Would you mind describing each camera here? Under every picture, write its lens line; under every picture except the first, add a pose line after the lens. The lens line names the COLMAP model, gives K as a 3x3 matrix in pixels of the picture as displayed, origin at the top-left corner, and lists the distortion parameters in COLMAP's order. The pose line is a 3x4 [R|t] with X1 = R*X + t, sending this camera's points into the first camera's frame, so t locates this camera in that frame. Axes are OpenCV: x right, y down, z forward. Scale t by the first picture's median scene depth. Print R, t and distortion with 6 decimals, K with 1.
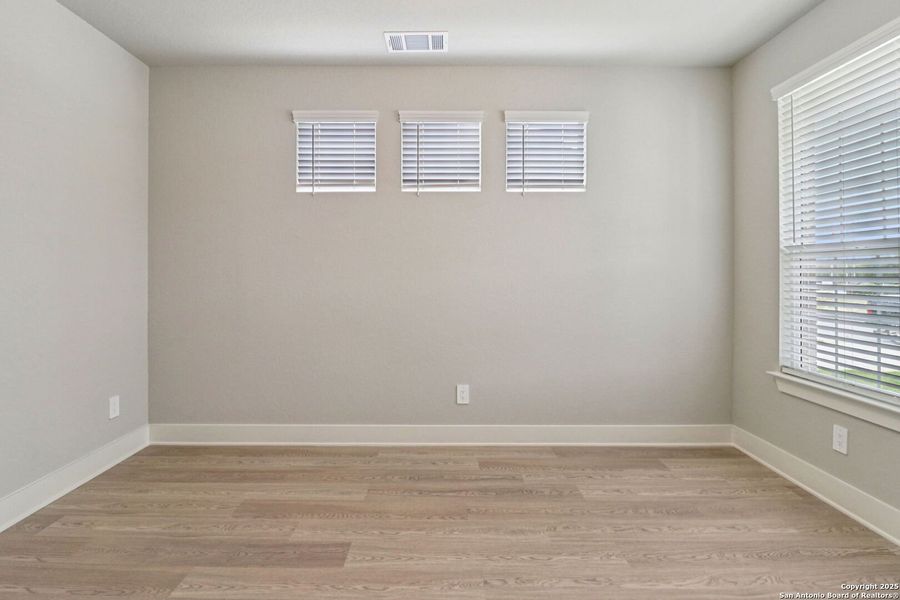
lens RADIAL K [[449.8, 0, 444.0], [0, 449.8, 274.7], [0, 0, 1]] dist [0.000342, -0.011846]
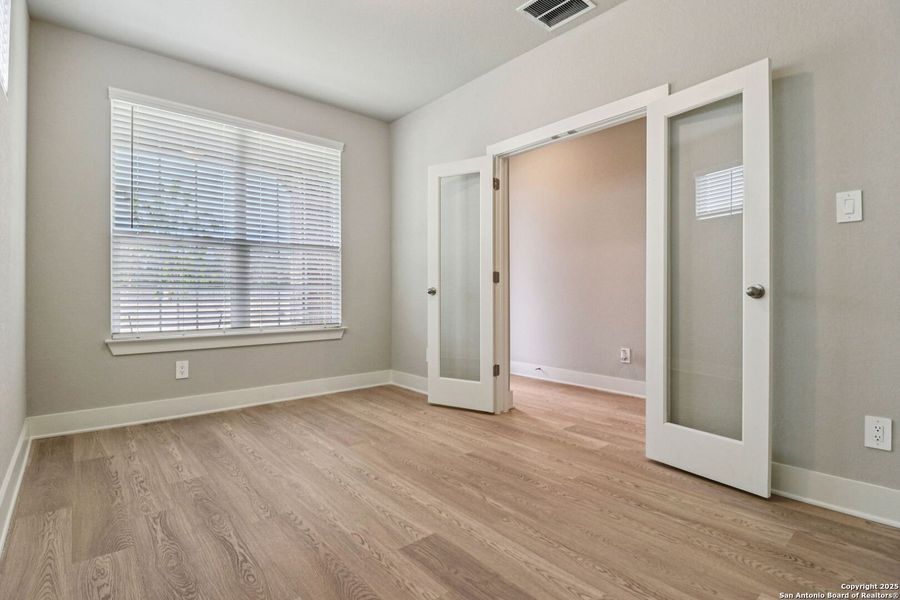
lens RADIAL K [[437.9, 0, 445.9], [0, 437.9, 298.3], [0, 0, 1]] dist [0.000413, -0.015339]
pose [[-0.650222, -0.011464, 0.759658, -0.655074], [-0.000894, 0.999897, 0.014324, 0.100029], [-0.759744, 0.008634, -0.650165, 1.105619]]
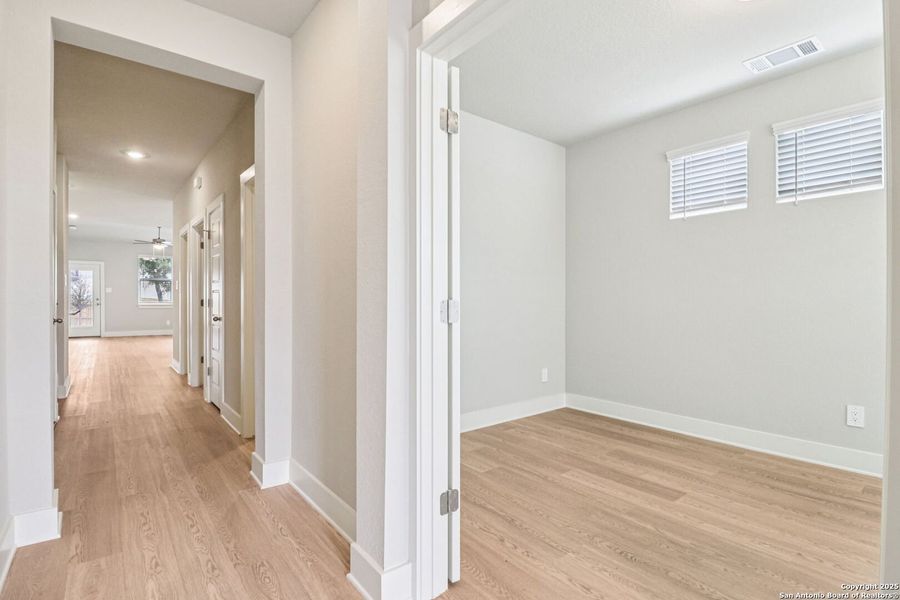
lens RADIAL K [[437.9, 0, 445.9], [0, 437.9, 298.3], [0, 0, 1]] dist [0.000413, -0.015339]
pose [[0.621595, -0.006130, -0.783314, 0.257947], [-0.000564, 0.999966, -0.008273, 0.044084], [0.783338, 0.005584, 0.621571, -0.228868]]
